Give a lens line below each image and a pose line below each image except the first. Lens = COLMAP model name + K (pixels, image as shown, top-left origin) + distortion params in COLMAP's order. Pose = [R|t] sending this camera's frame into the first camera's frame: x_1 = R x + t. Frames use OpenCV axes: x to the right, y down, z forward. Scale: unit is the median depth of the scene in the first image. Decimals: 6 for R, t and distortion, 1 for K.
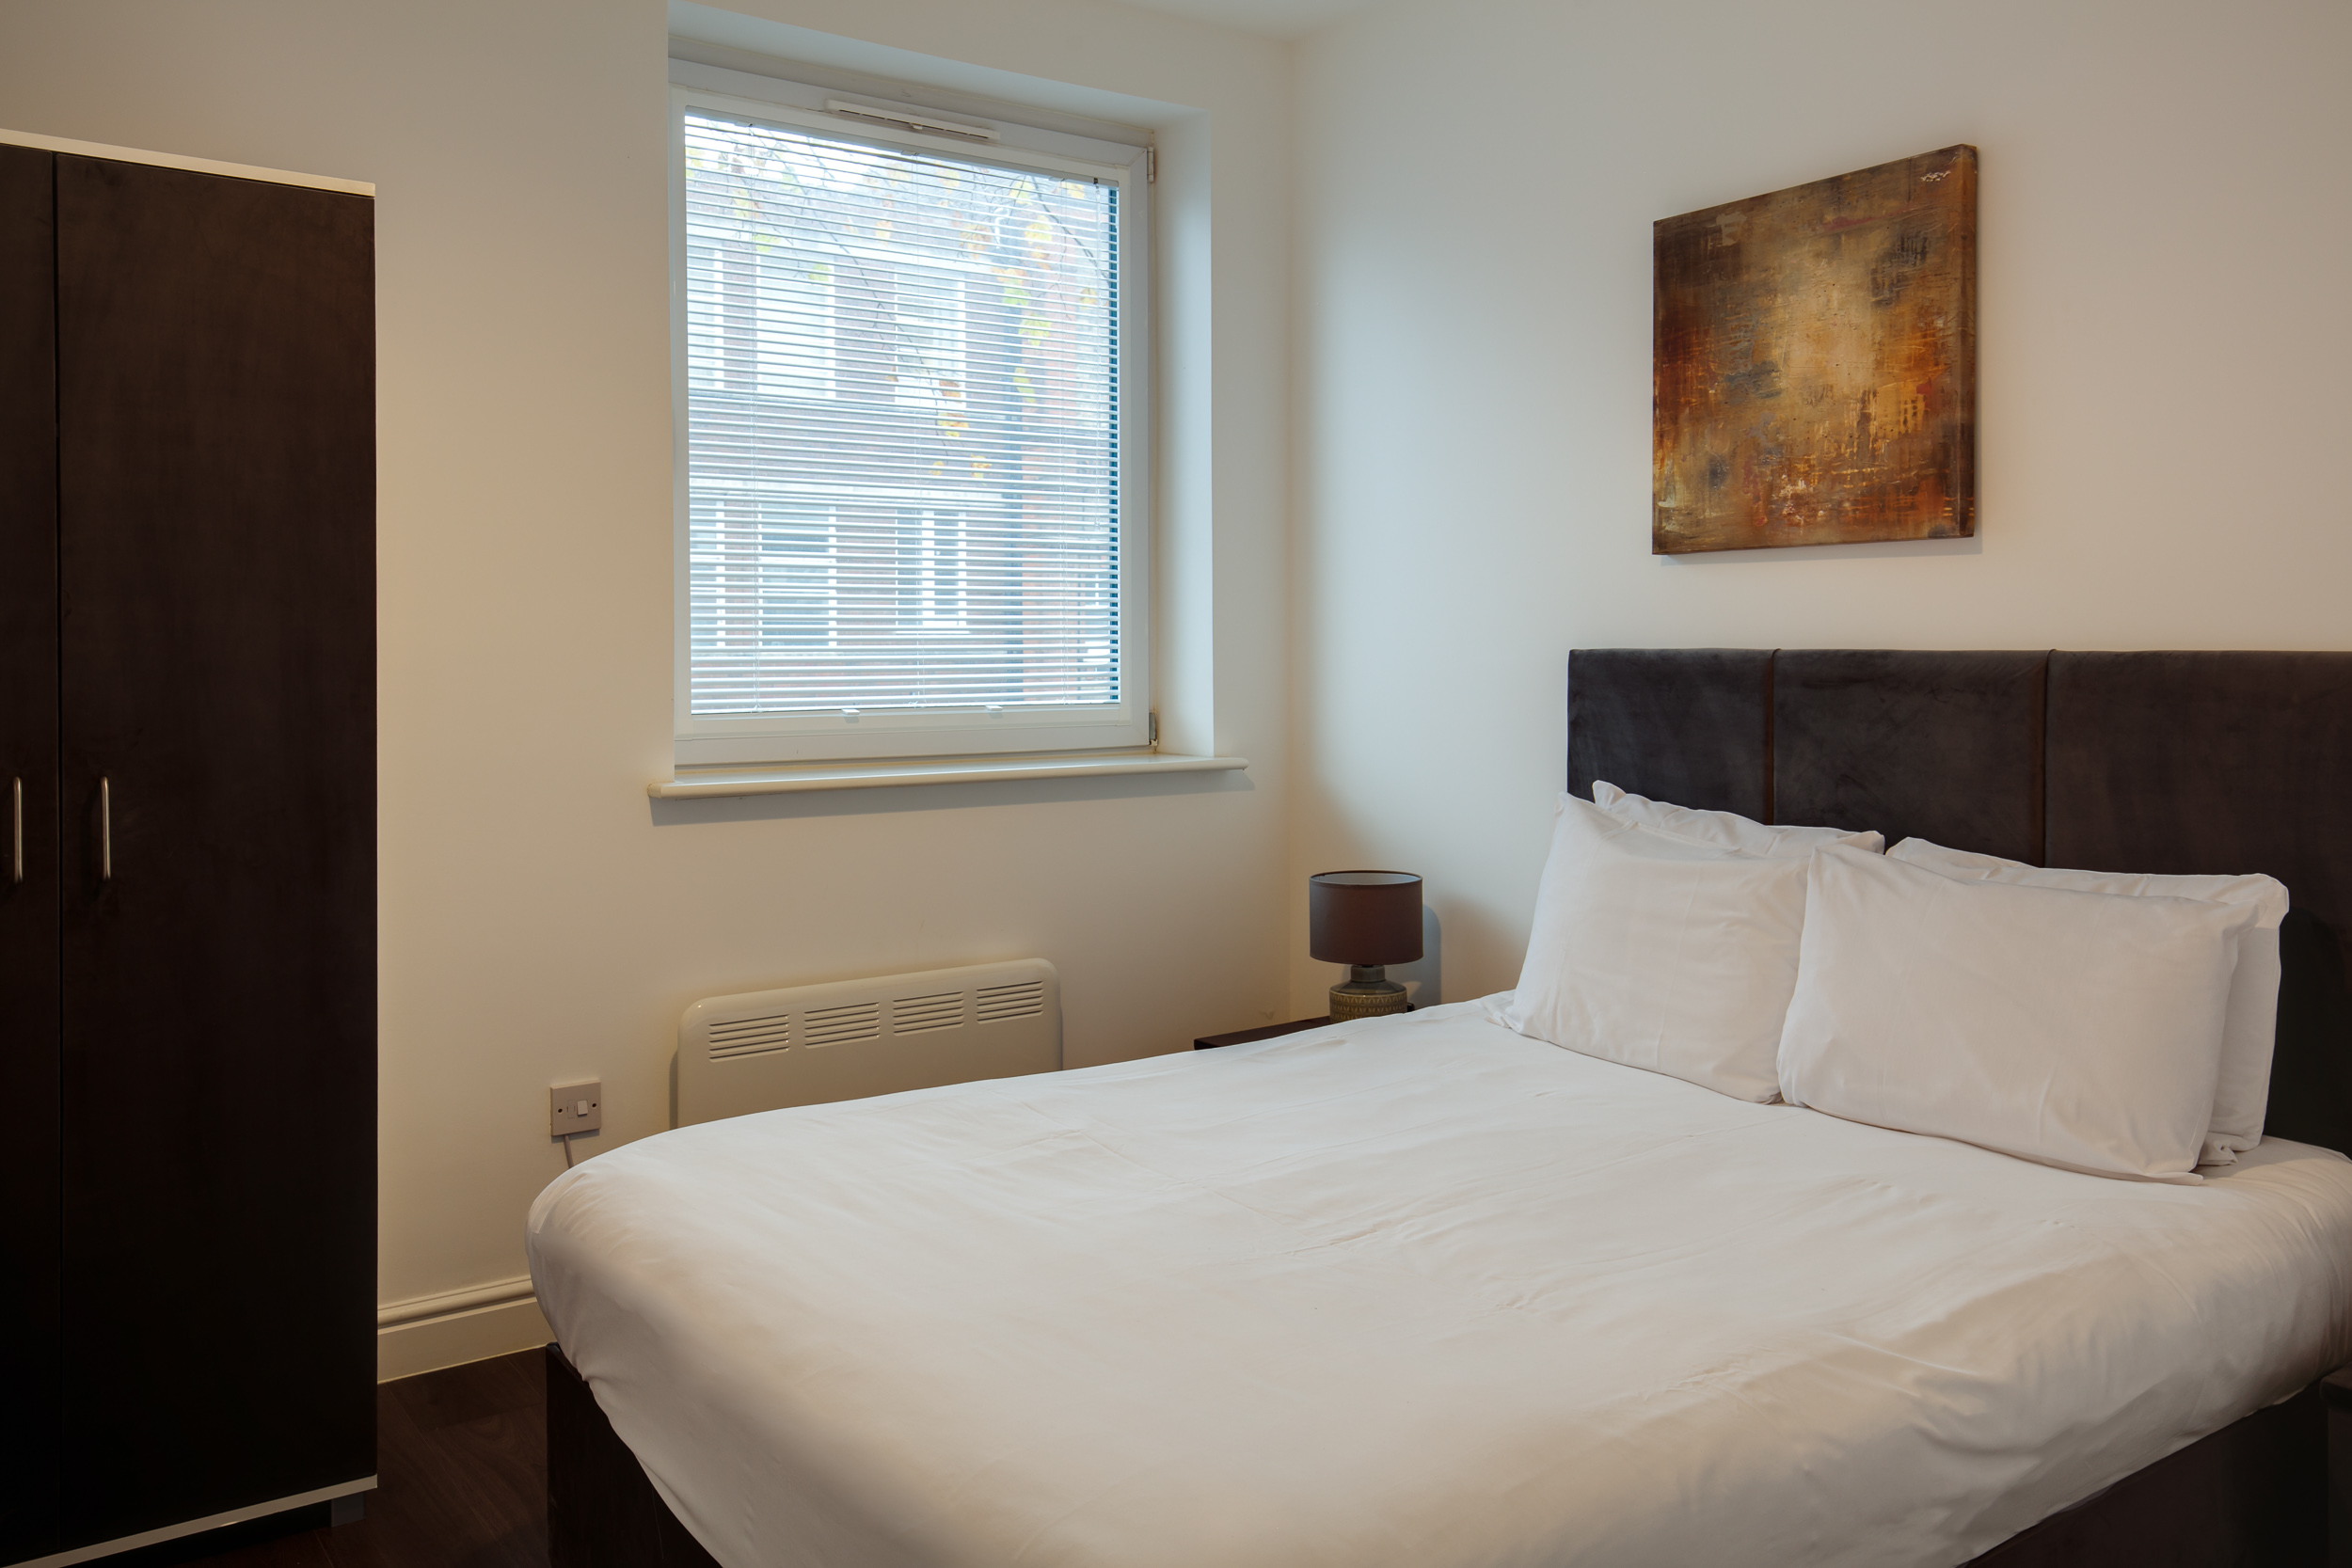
lens RADIAL K [[1804.8, 0, 1170.9], [0, 1804.8, 684.5], [0, 0, 1]] dist [0.007562, 0.007846]
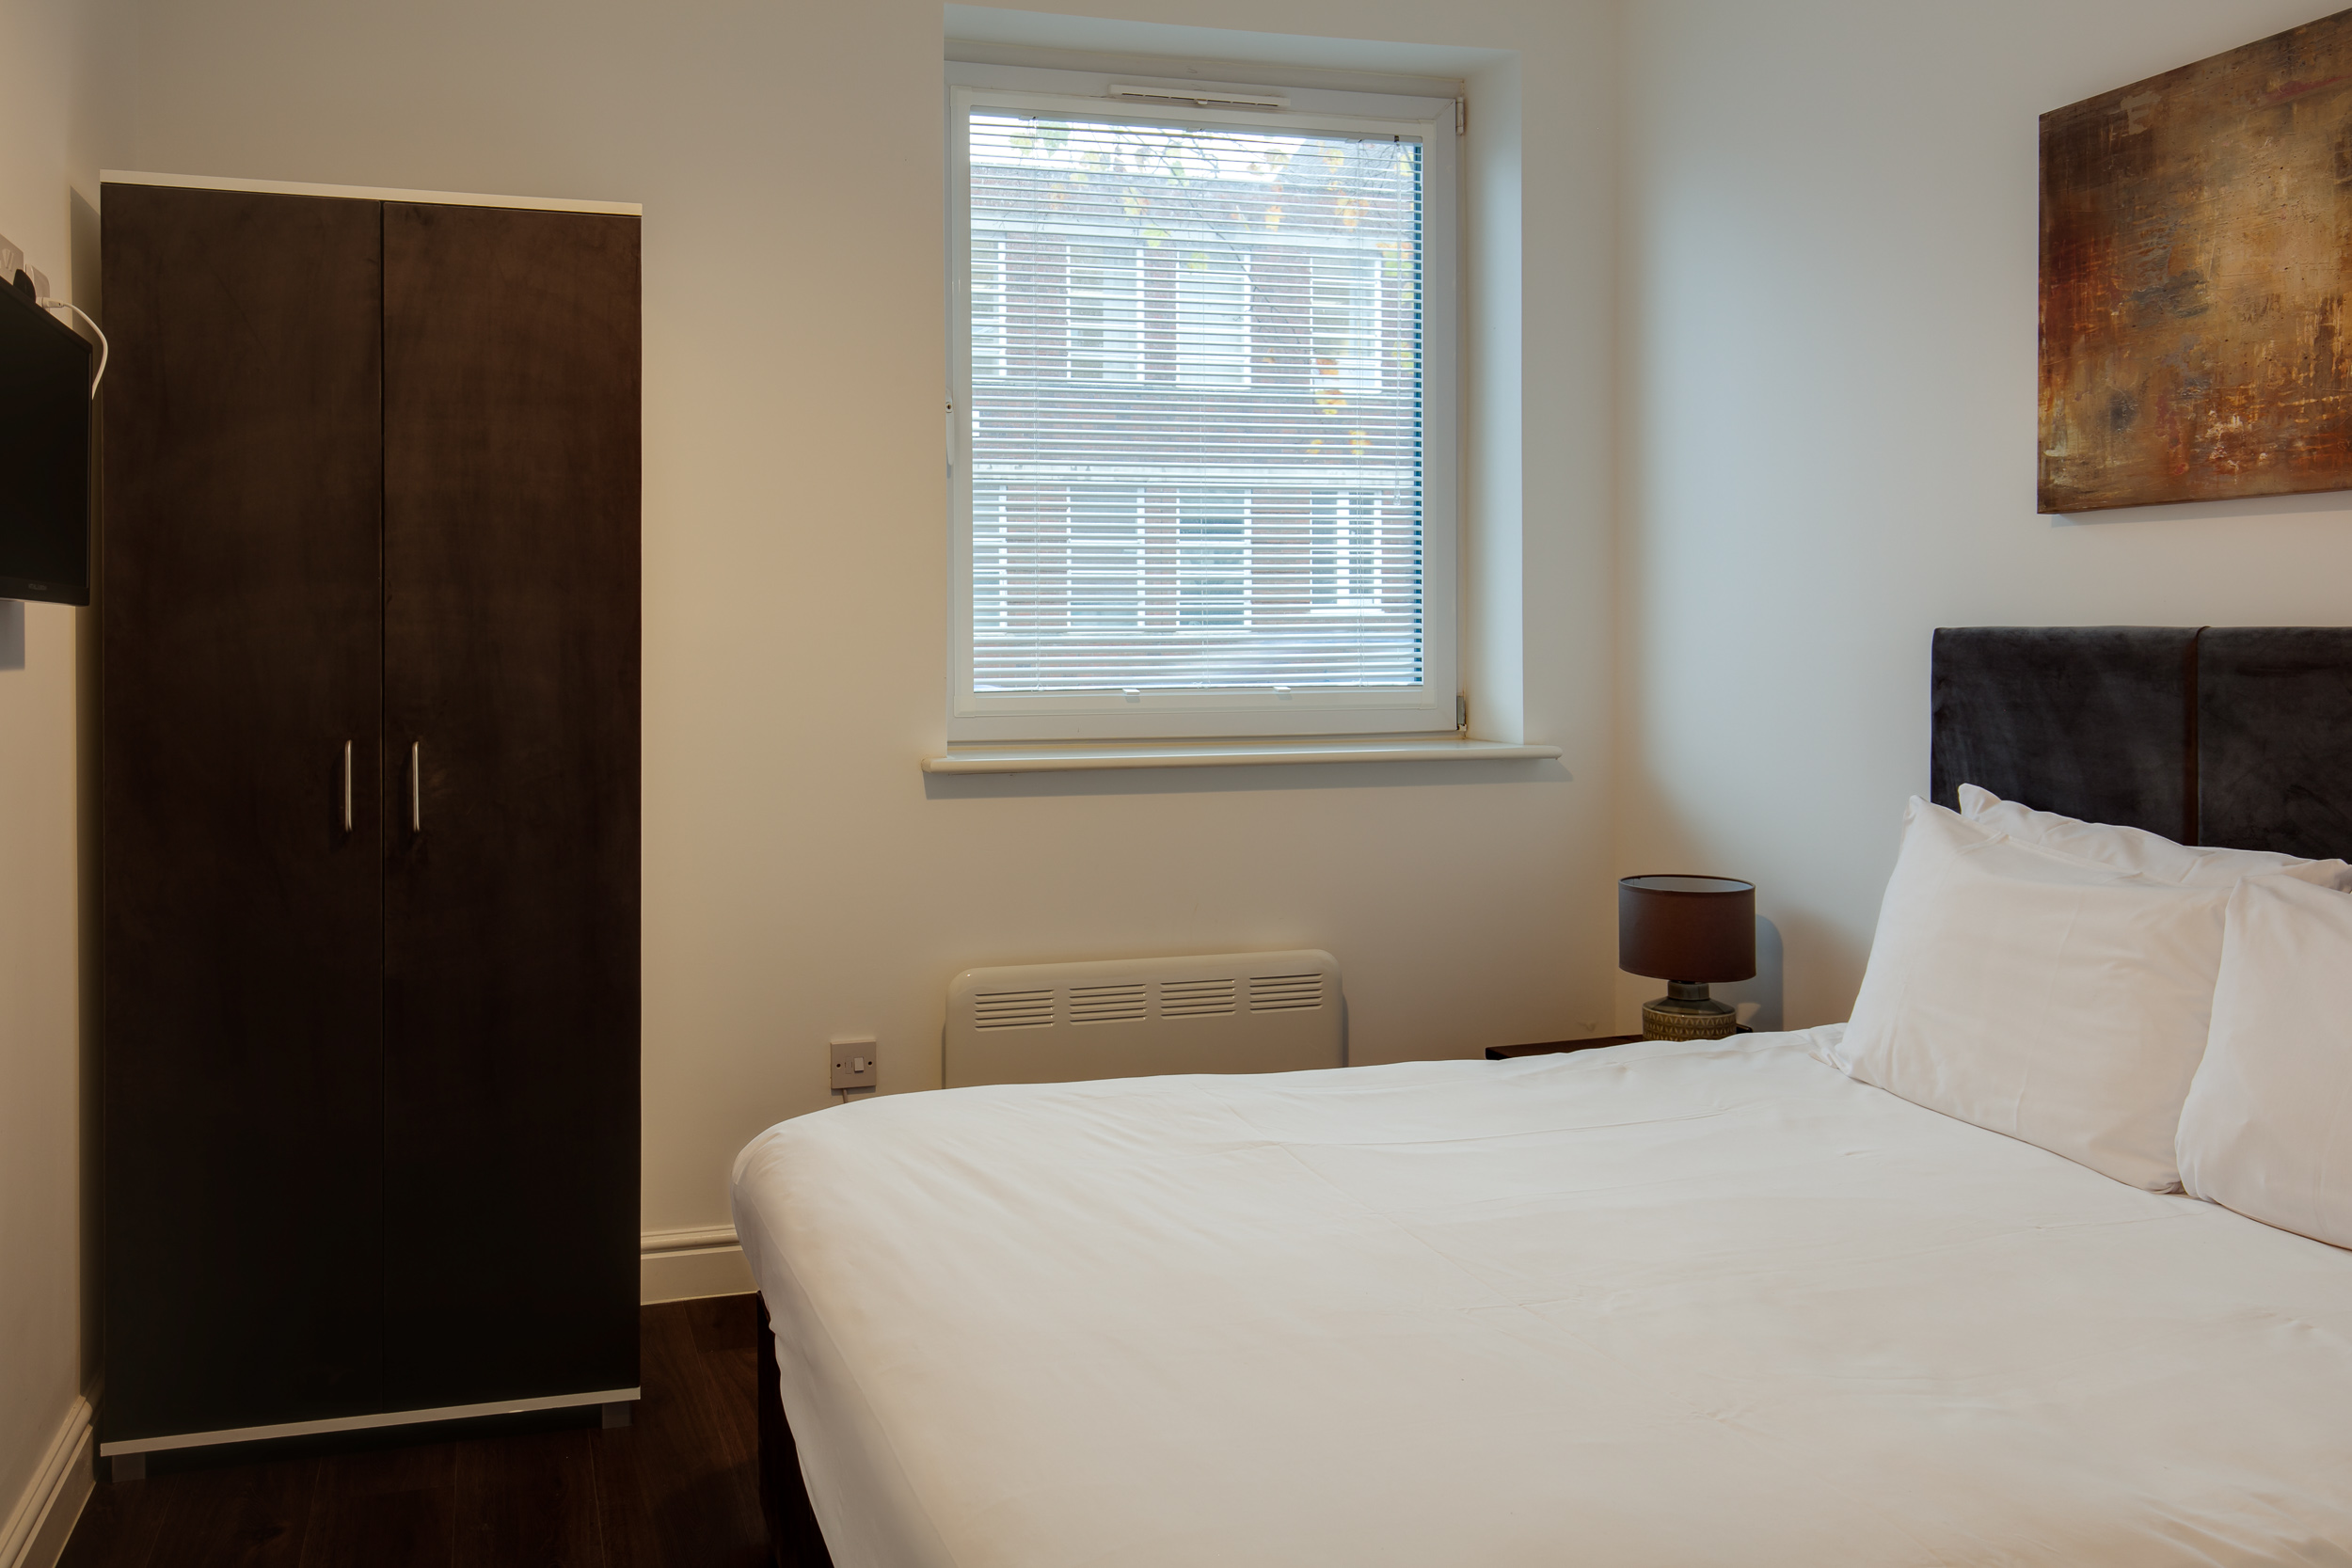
lens RADIAL K [[1754.3, 0, 946.7], [0, 1754.3, 652.8], [0, 0, 1]] dist [0.002582, 0.004477]
pose [[0.932981, 0.003005, -0.359913, 0.095698], [-0.005089, 0.999975, -0.004841, -0.001384], [0.359890, 0.006348, 0.932973, 0.066737]]
